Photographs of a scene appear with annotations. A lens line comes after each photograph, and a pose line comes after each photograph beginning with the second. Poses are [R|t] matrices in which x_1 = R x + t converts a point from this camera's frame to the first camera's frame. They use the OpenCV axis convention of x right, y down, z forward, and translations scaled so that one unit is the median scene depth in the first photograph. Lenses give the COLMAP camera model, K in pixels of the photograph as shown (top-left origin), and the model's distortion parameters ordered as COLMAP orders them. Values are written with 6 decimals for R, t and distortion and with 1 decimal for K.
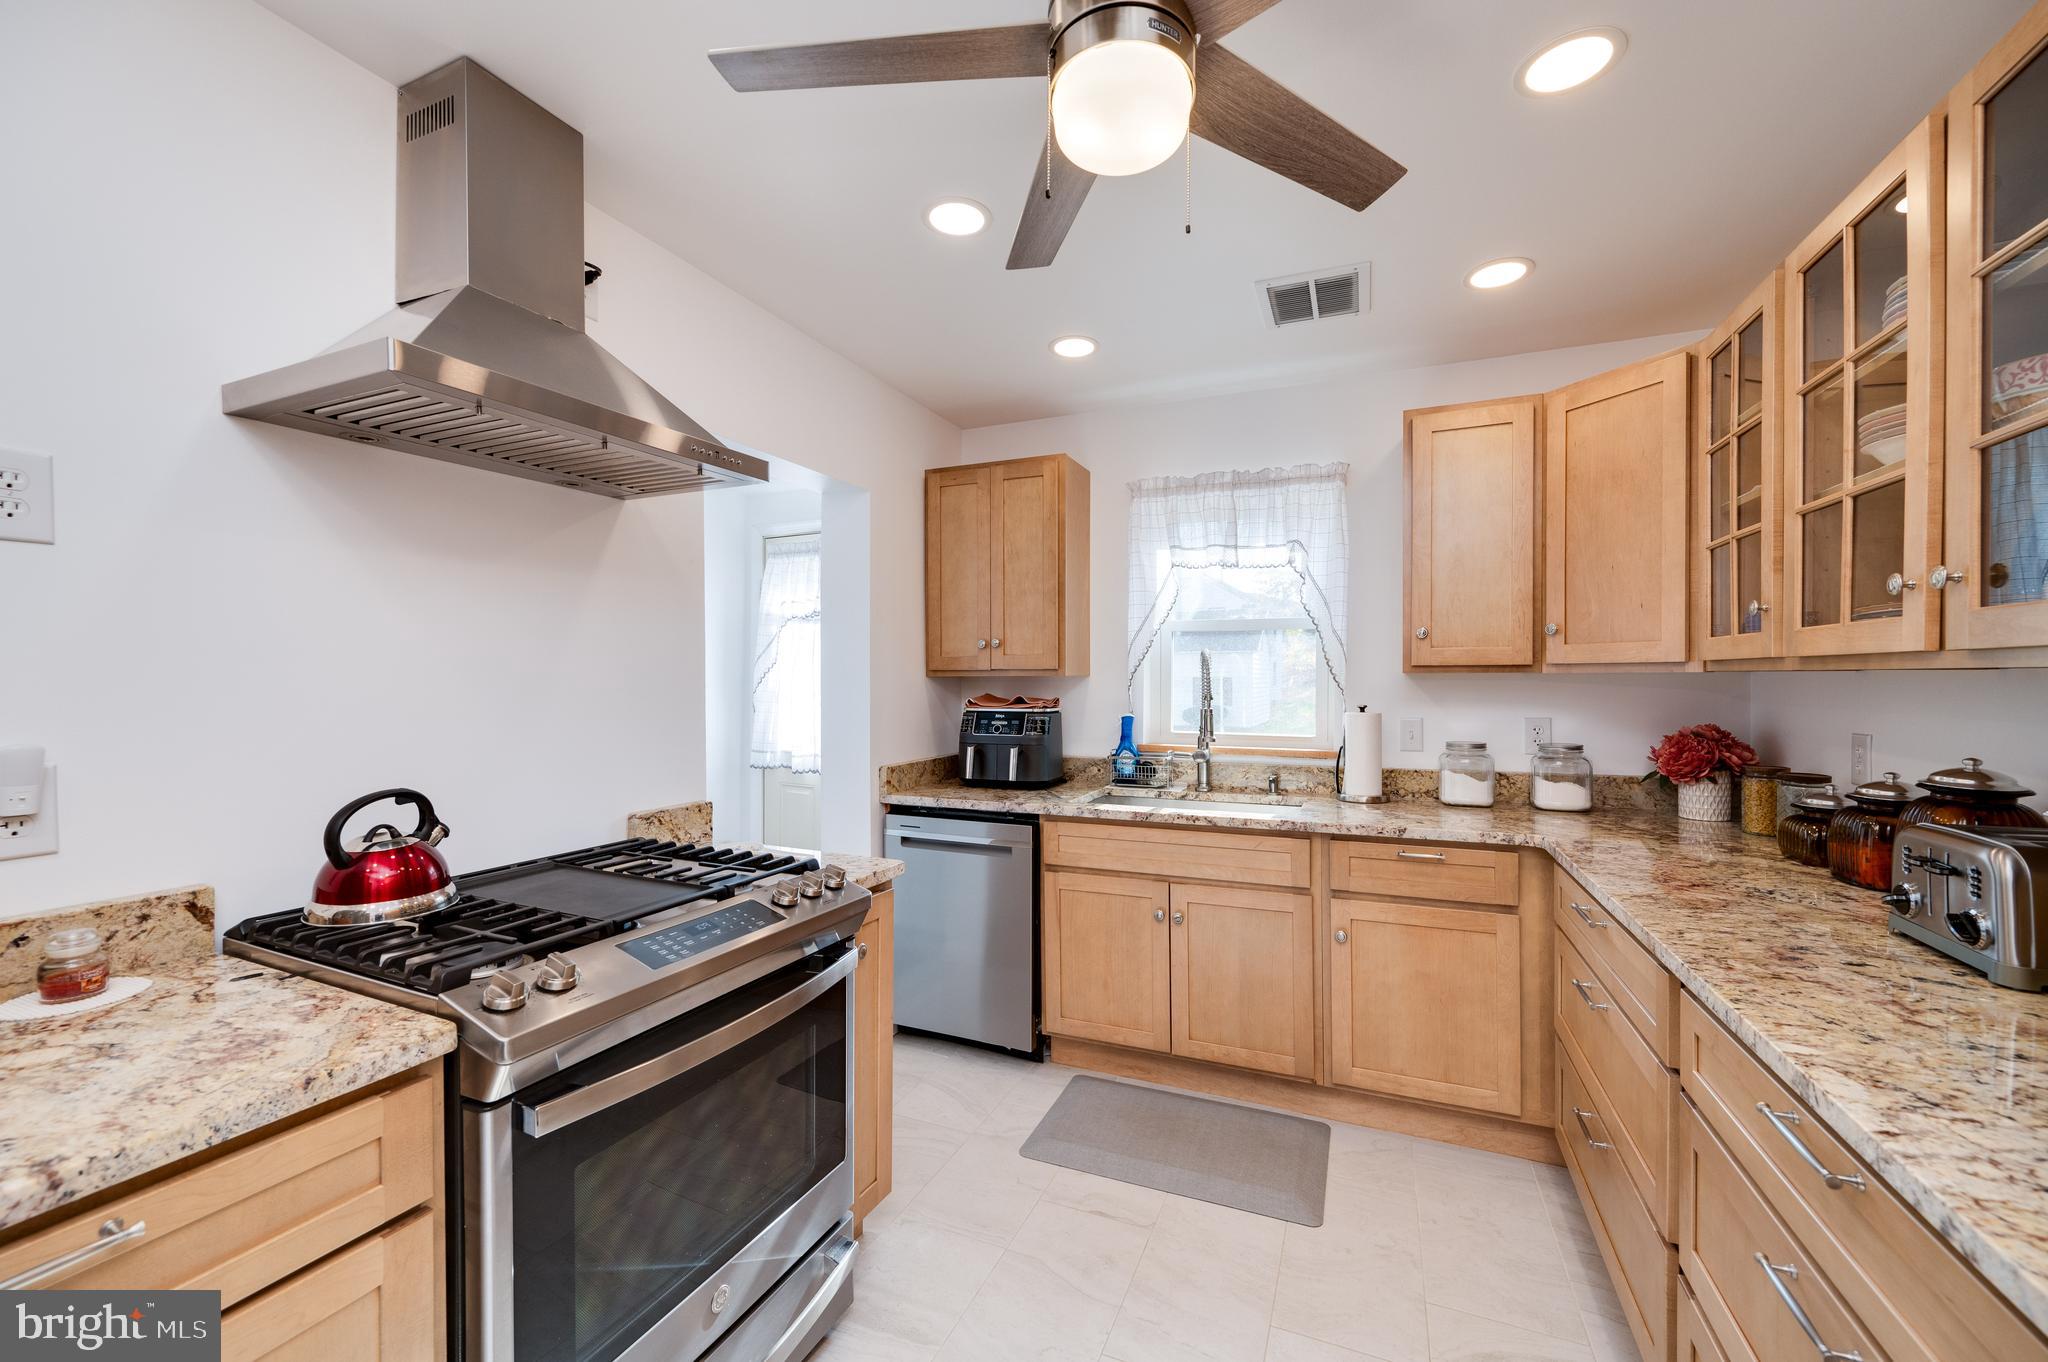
lens RADIAL K [[796.7, 0, 1039.9], [0, 796.7, 683.6], [0, 0, 1]] dist [-0.000248, -0.000239]
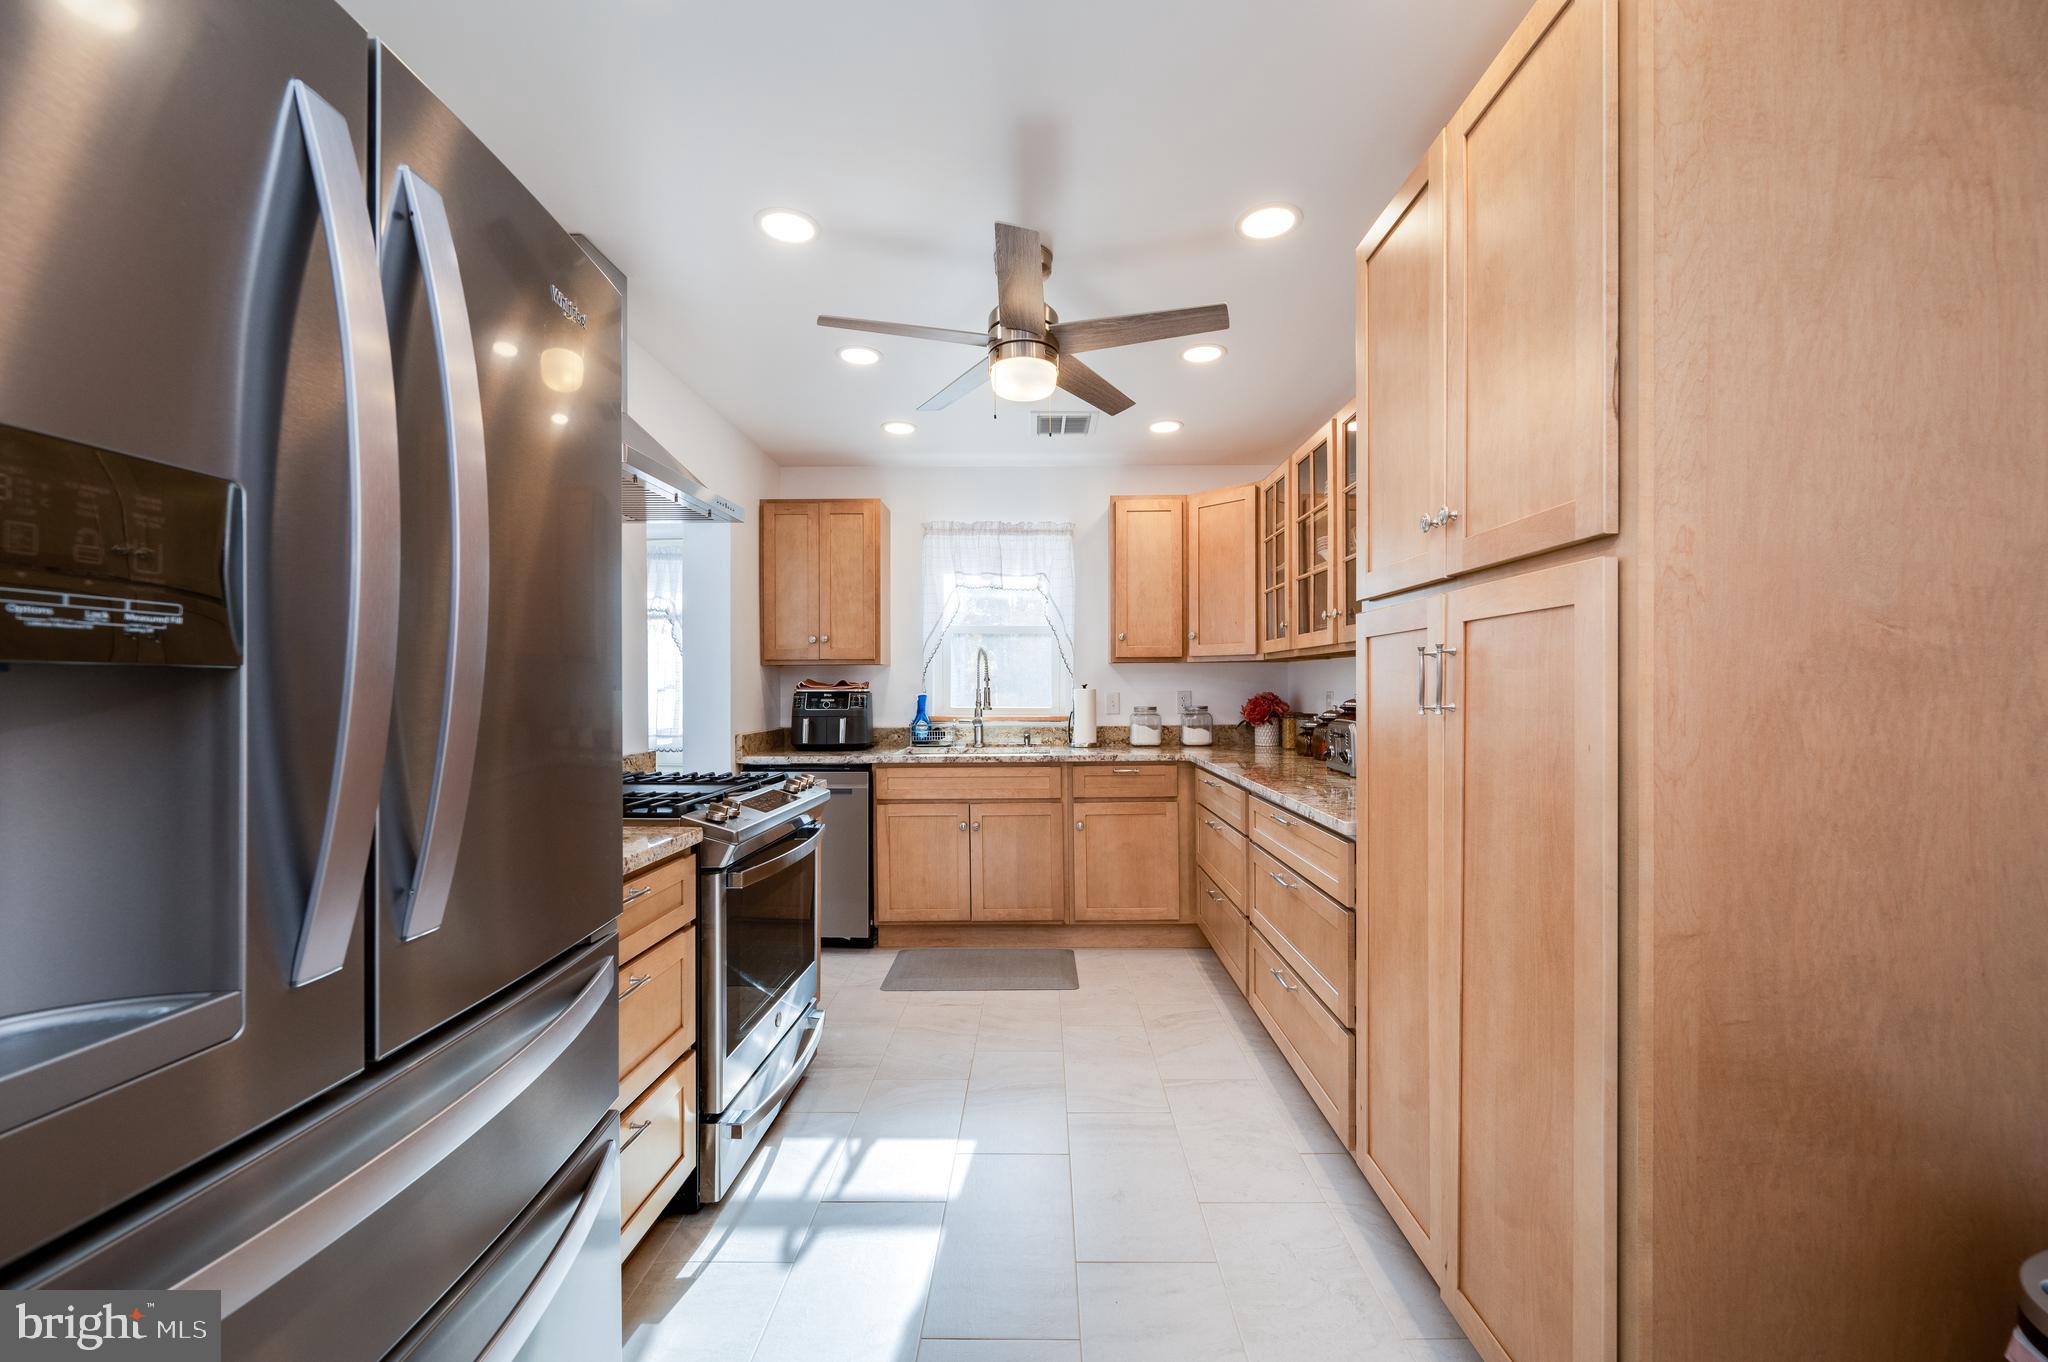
lens RADIAL K [[796.7, 0, 1023.8], [0, 796.7, 683.4], [0, 0, 1]] dist [-0.000248, -0.000239]
pose [[0.929966, 0.000217, 0.367647, -0.300088], [0.004194, 0.999929, -0.011197, 0.048830], [-0.367623, 0.011955, 0.929898, -0.423865]]
